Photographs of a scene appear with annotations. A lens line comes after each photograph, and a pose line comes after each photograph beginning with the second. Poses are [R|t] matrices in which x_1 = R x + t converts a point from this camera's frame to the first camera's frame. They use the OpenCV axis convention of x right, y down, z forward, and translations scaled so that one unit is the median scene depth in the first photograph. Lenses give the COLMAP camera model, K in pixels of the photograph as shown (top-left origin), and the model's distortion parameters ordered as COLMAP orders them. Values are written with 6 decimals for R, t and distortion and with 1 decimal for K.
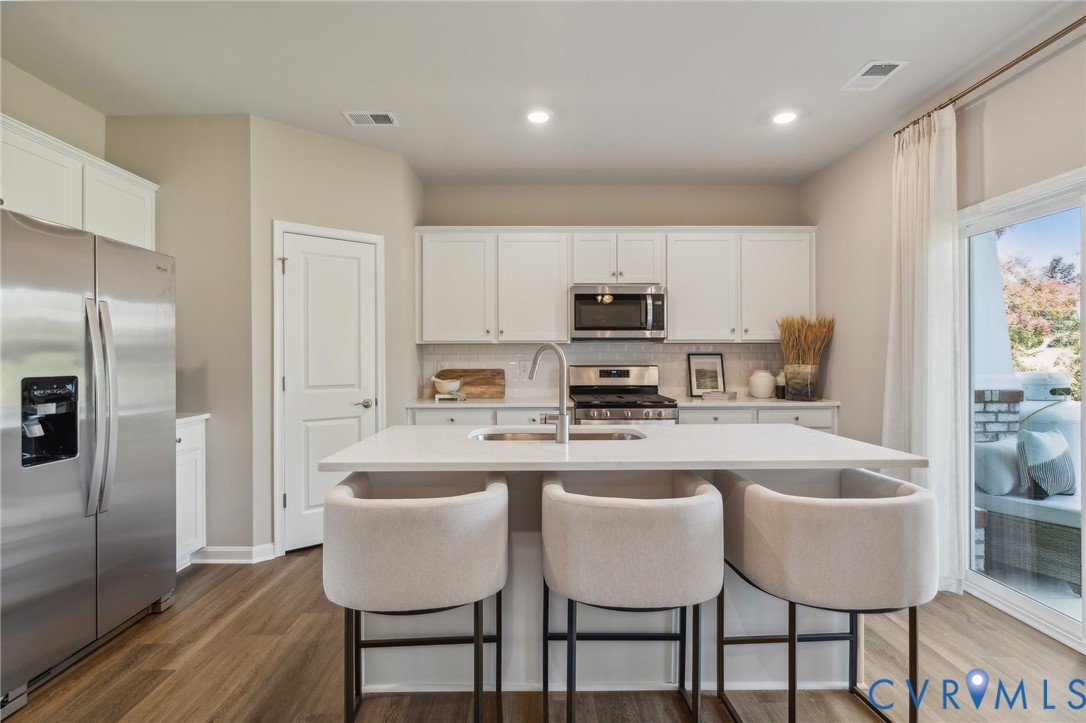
lens RADIAL K [[540.6, 0, 531.1], [0, 540.6, 357.8], [0, 0, 1]] dist [-0.002382, -0.000329]
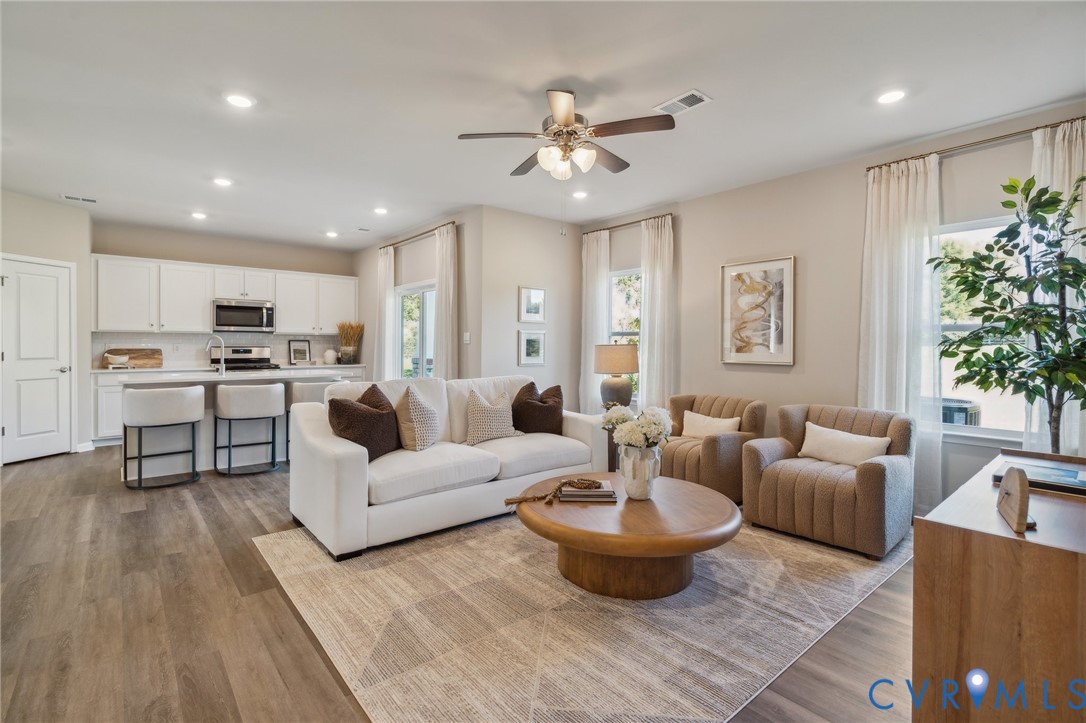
lens RADIAL K [[506.6, 0, 535.0], [0, 506.6, 347.6], [0, 0, 1]] dist [0.000339, 0.000060]
pose [[0.771593, 0.002876, 0.636110, -0.158196], [-0.007249, 0.999965, 0.004273, 0.003704], [-0.636075, -0.007908, 0.771586, -0.870384]]
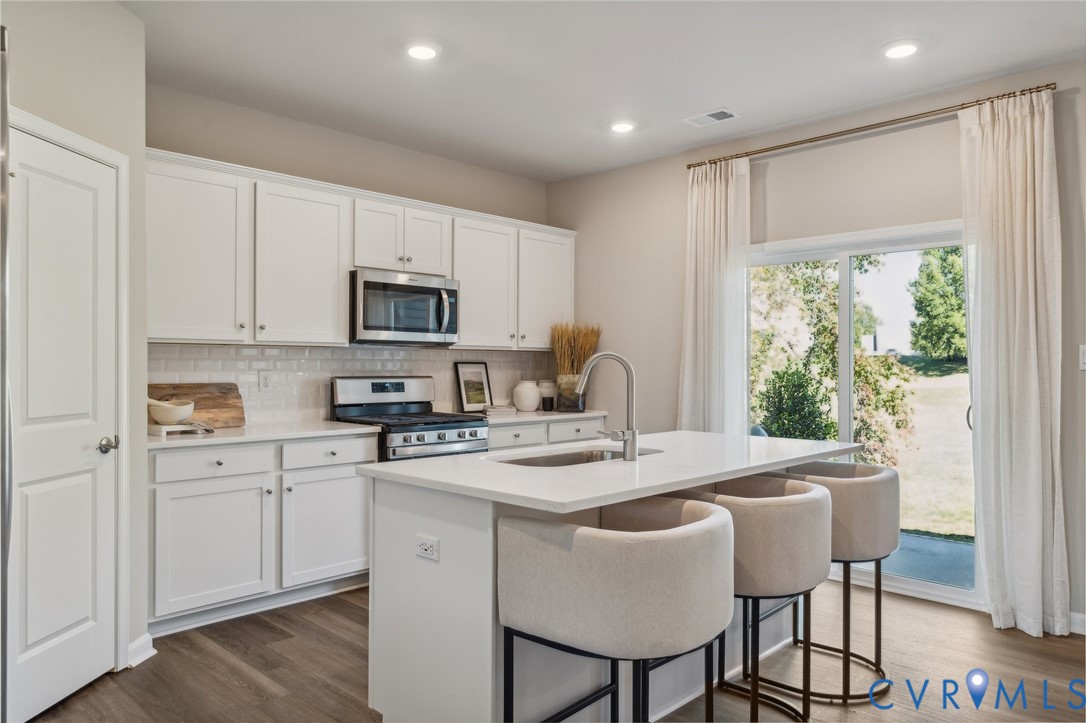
lens RADIAL K [[749.0, 0, 543.0], [0, 749.0, 361.5], [0, 0, 1]] dist [0.002181, 0.000454]
pose [[0.702668, 0.008875, 0.711463, -0.468591], [-0.005898, 0.999960, -0.006649, -0.001422], [-0.711493, 0.000476, 0.702693, 0.099975]]
